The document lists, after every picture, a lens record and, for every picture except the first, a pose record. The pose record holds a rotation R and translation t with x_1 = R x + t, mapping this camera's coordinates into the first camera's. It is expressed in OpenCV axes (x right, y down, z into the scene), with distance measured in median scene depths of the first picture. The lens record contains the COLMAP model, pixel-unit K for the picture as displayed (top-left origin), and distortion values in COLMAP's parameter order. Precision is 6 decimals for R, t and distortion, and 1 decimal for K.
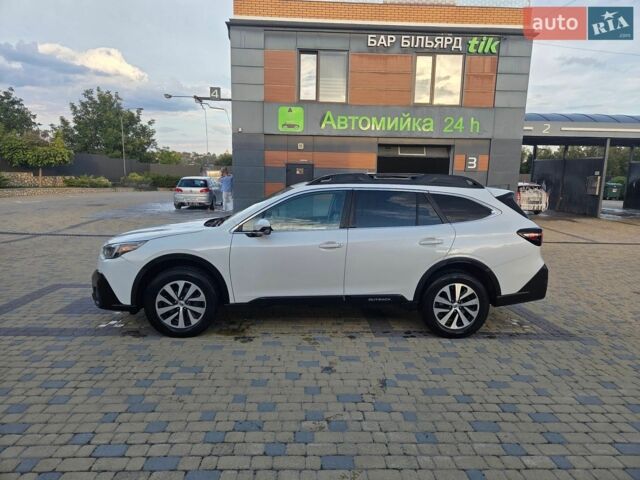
lens RADIAL K [[425.8, 0, 321.1], [0, 425.8, 235.6], [0, 0, 1]] dist [0.081208, -0.070215]
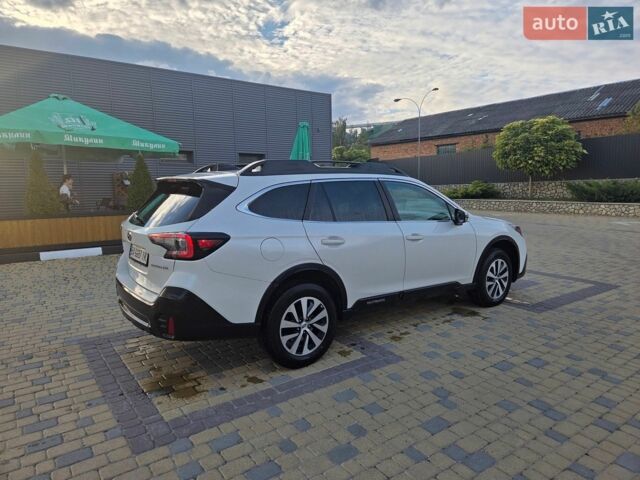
lens RADIAL K [[425.8, 0, 320.0], [0, 425.8, 241.3], [0, 0, 1]] dist [0.081208, -0.070215]
pose [[-0.838979, 0.055784, -0.541297, 0.675903], [-0.083311, 0.969837, 0.229076, -0.217696], [0.537748, 0.237286, -0.809025, 2.007706]]
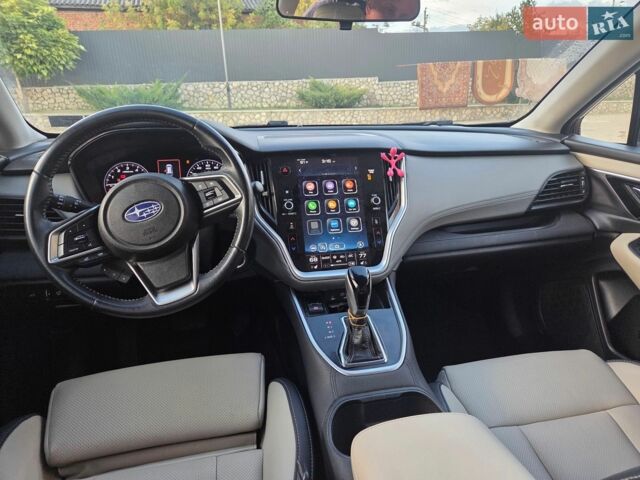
lens RADIAL K [[425.8, 0, 322.4], [0, 425.8, 236.2], [0, 0, 1]] dist [0.081208, -0.070215]
pose [[0.143558, 0.292354, -0.945474, 0.067702], [-0.112662, 0.953986, 0.277880, -0.063696], [0.983208, 0.066627, 0.169889, 1.116856]]
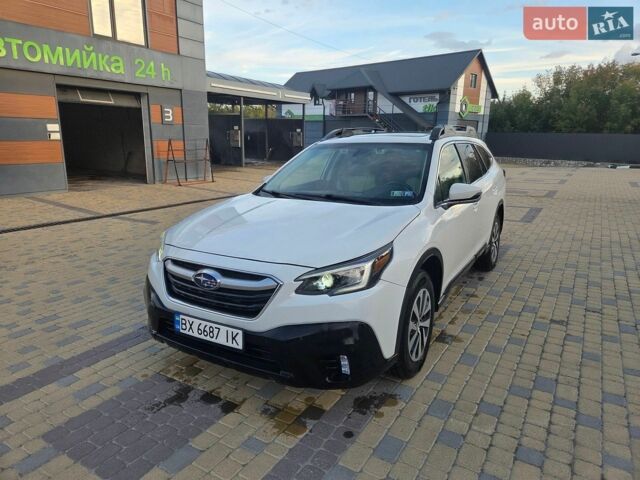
lens RADIAL K [[425.8, 0, 321.0], [0, 425.8, 235.4], [0, 0, 1]] dist [0.081208, -0.070215]
pose [[0.567773, -0.201363, 0.798177, -0.877560], [0.118631, 0.979514, 0.162724, -0.098125], [-0.814592, 0.002298, 0.580030, 0.703888]]
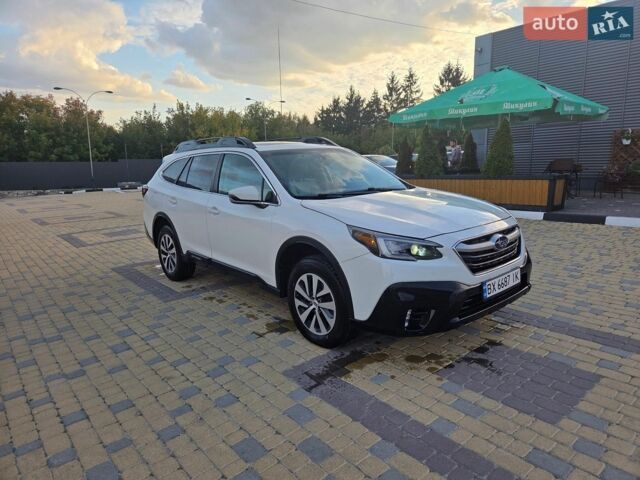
lens RADIAL K [[425.8, 0, 322.0], [0, 425.8, 242.2], [0, 0, 1]] dist [0.081208, -0.070215]
pose [[-0.605797, -0.151094, 0.781141, -0.902321], [0.126343, 0.951075, 0.281947, -0.199625], [-0.785524, 0.269495, -0.557068, 1.720271]]
